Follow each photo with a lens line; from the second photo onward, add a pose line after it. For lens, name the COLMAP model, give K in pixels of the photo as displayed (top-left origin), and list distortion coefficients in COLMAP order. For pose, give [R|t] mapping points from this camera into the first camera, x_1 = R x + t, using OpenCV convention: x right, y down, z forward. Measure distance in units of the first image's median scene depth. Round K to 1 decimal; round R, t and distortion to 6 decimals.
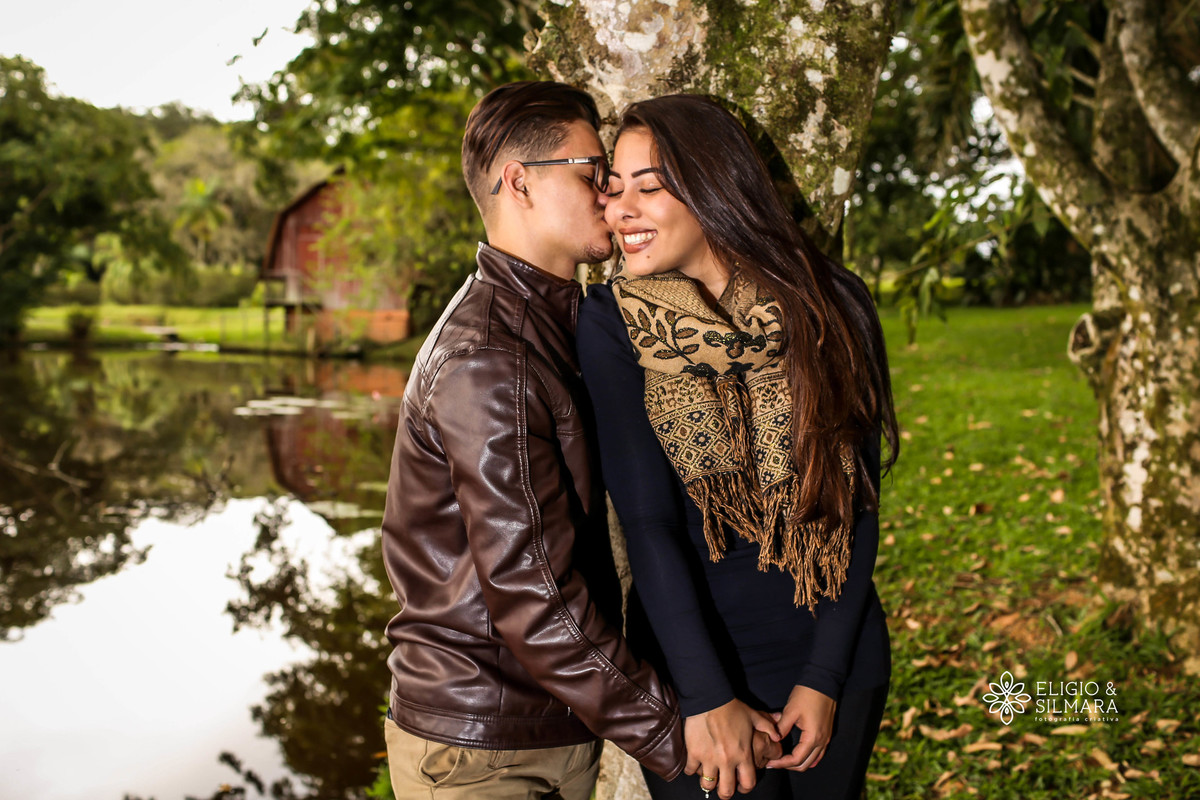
lens RADIAL K [[1250.9, 0, 601.2], [0, 1250.9, 395.3], [0, 0, 1]] dist [-0.064095, 0.000000]
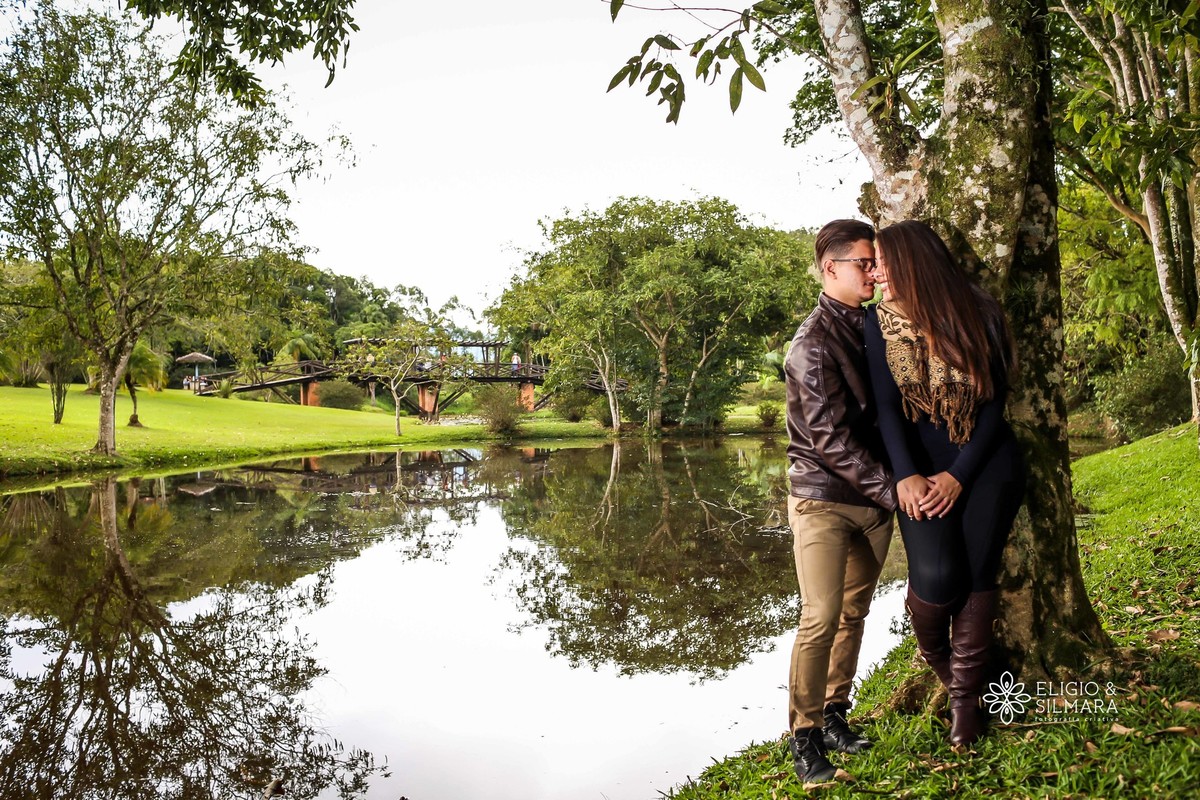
lens RADIAL K [[1250.9, 0, 594.0], [0, 1250.9, 408.0], [0, 0, 1]] dist [-0.064095, 0.000000]
pose [[0.848440, -0.042265, -0.527602, 0.076281], [0.003429, 0.997225, -0.074371, 0.026145], [0.529281, 0.061290, 0.846230, -0.118259]]
